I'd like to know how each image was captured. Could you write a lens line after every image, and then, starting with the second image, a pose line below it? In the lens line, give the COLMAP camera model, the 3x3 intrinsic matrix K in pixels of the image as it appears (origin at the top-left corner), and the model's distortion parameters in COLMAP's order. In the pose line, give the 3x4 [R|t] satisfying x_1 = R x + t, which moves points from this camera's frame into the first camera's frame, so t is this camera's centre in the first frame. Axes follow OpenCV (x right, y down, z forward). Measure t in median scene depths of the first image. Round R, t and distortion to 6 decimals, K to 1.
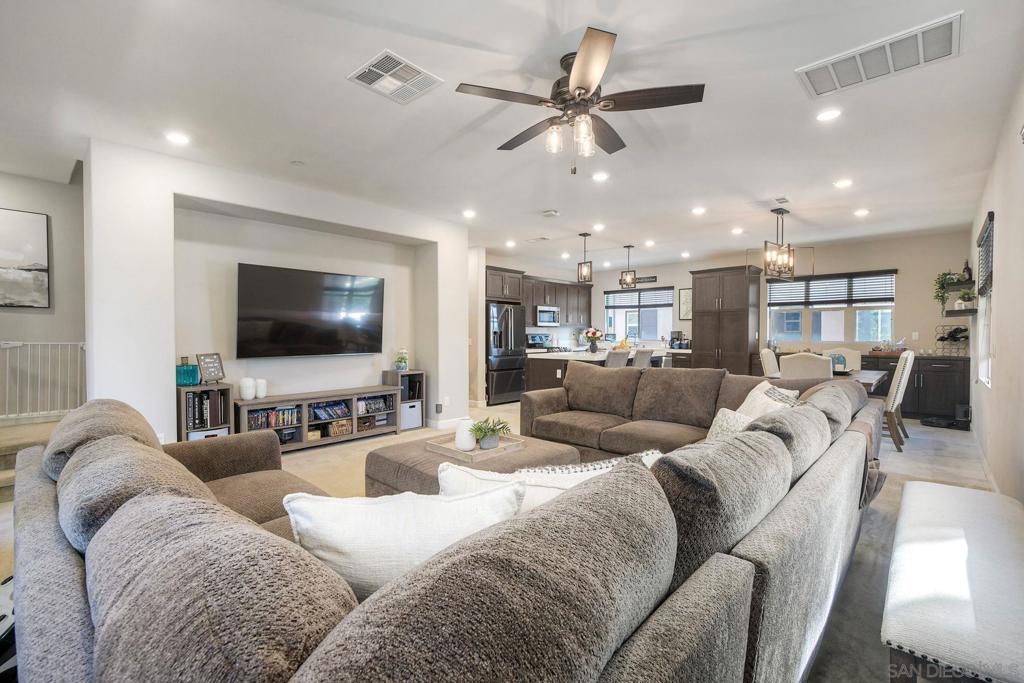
lens RADIAL K [[458.6, 0, 512.8], [0, 458.6, 340.0], [0, 0, 1]] dist [0.000062, 0.001024]
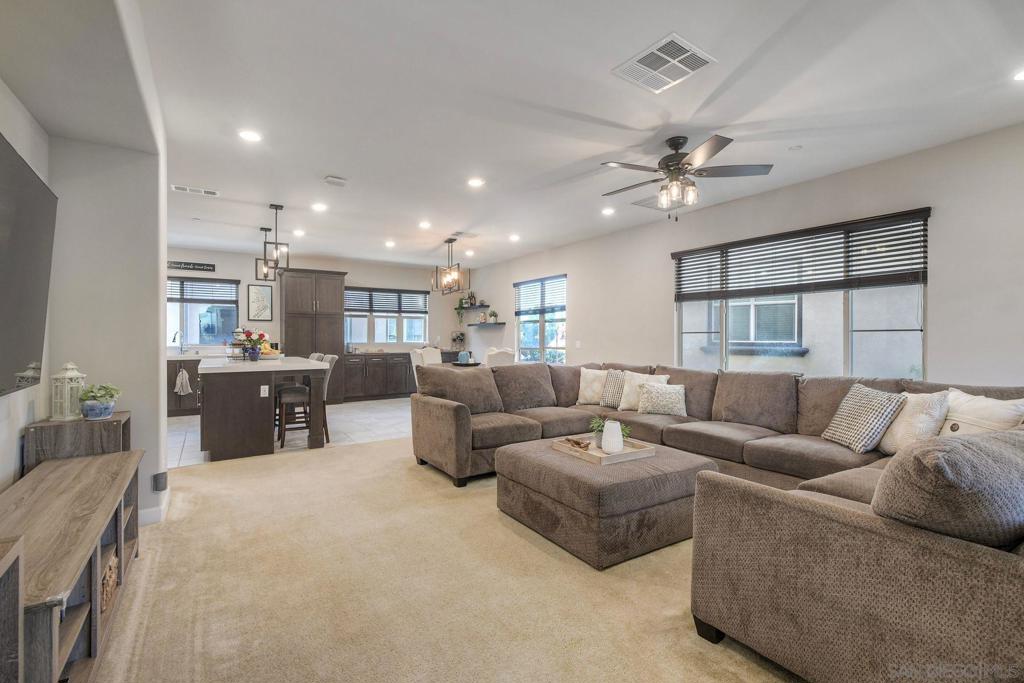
lens RADIAL K [[458.6, 0, 514.4], [0, 458.6, 339.9], [0, 0, 1]] dist [0.000062, 0.001024]
pose [[0.240337, -0.007420, 0.970661, -0.390889], [0.010567, 0.999932, 0.005027, -0.006393], [-0.970632, 0.009049, 0.240399, 0.335844]]
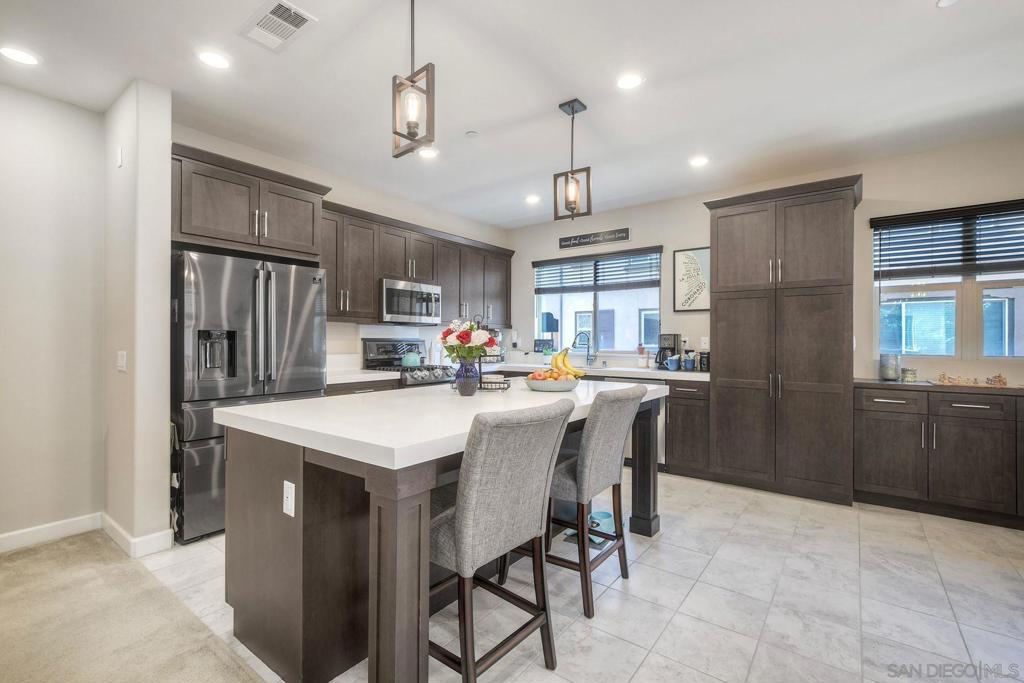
lens RADIAL K [[458.6, 0, 512.3], [0, 458.6, 337.9], [0, 0, 1]] dist [0.000062, 0.001024]
pose [[0.995035, 0.002590, 0.099496, 0.149177], [-0.000767, 0.999831, -0.018352, -0.006122], [-0.099527, 0.018185, 0.994869, 0.566668]]
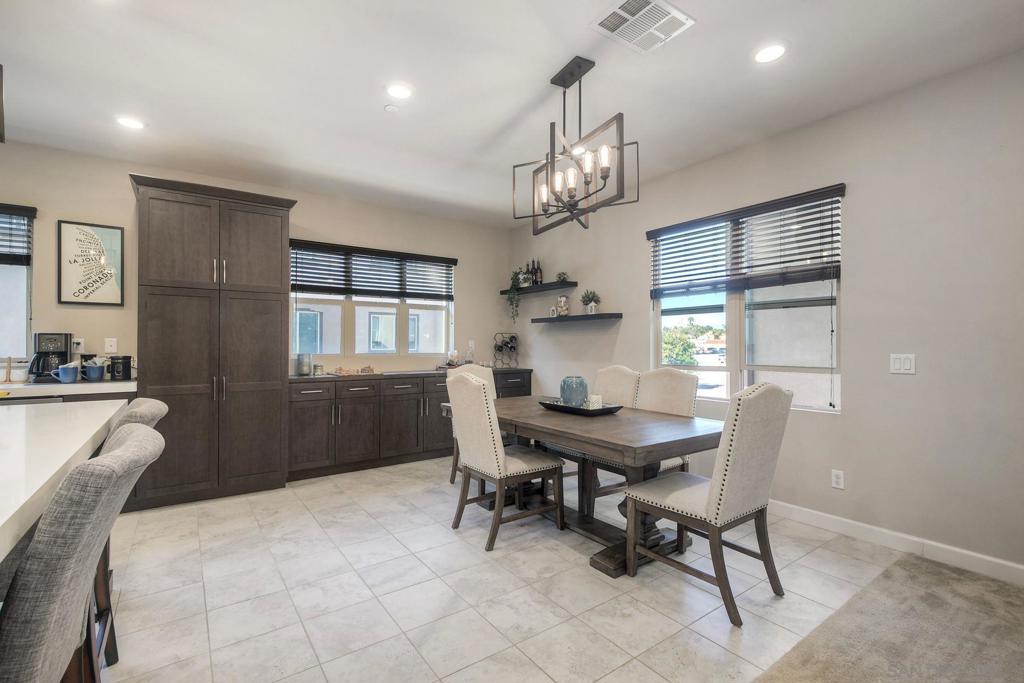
lens RADIAL K [[458.6, 0, 512.7], [0, 458.6, 342.8], [0, 0, 1]] dist [0.000062, 0.001024]
pose [[0.201140, 0.002590, 0.979559, 0.080095], [0.010656, 0.999932, -0.004832, -0.006457], [-0.979505, 0.011410, 0.201098, 0.620618]]
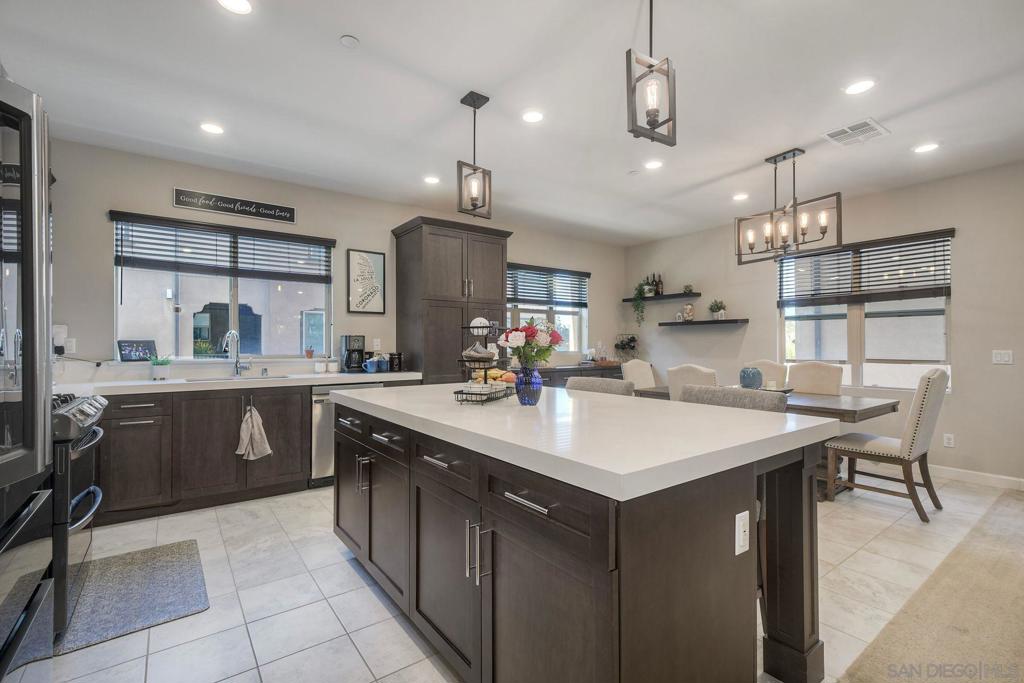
lens RADIAL K [[458.6, 0, 512.6], [0, 458.6, 343.0], [0, 0, 1]] dist [0.000062, 0.001024]
pose [[0.182778, 0.000682, 0.983154, -0.089578], [0.010929, 0.999937, -0.002726, -0.008818], [-0.983093, 0.011243, 0.182759, 0.813092]]
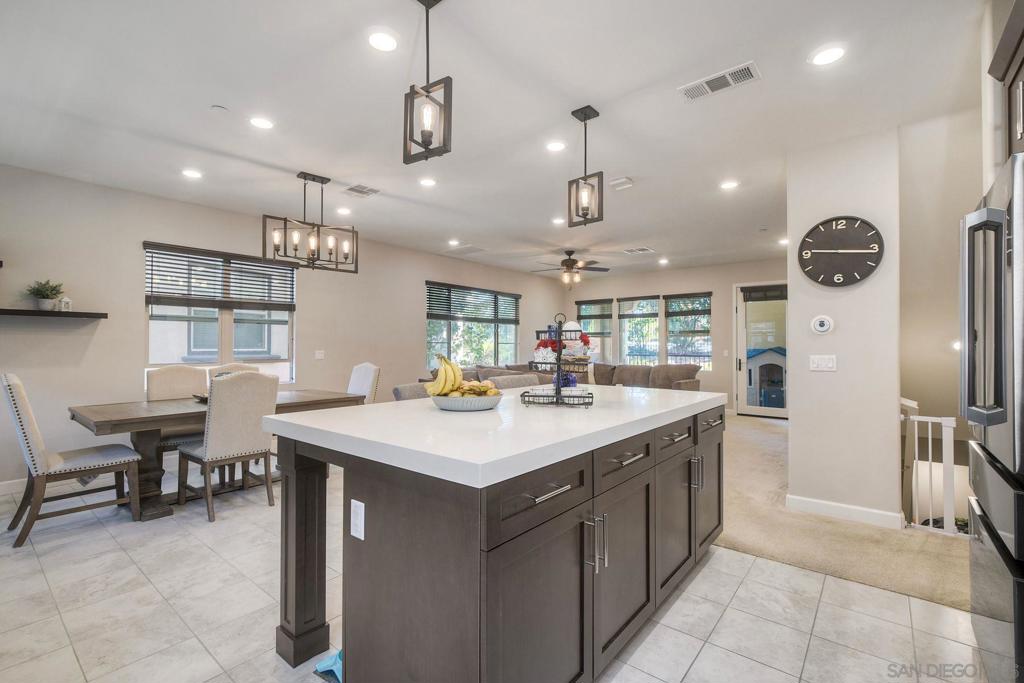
lens RADIAL K [[458.6, 0, 509.4], [0, 458.6, 339.4], [0, 0, 1]] dist [0.000062, 0.001024]
pose [[-0.998418, -0.005546, -0.055950, 0.198887], [-0.005190, 0.999965, -0.006513, -0.012007], [0.055985, -0.006212, -0.998412, 1.123184]]
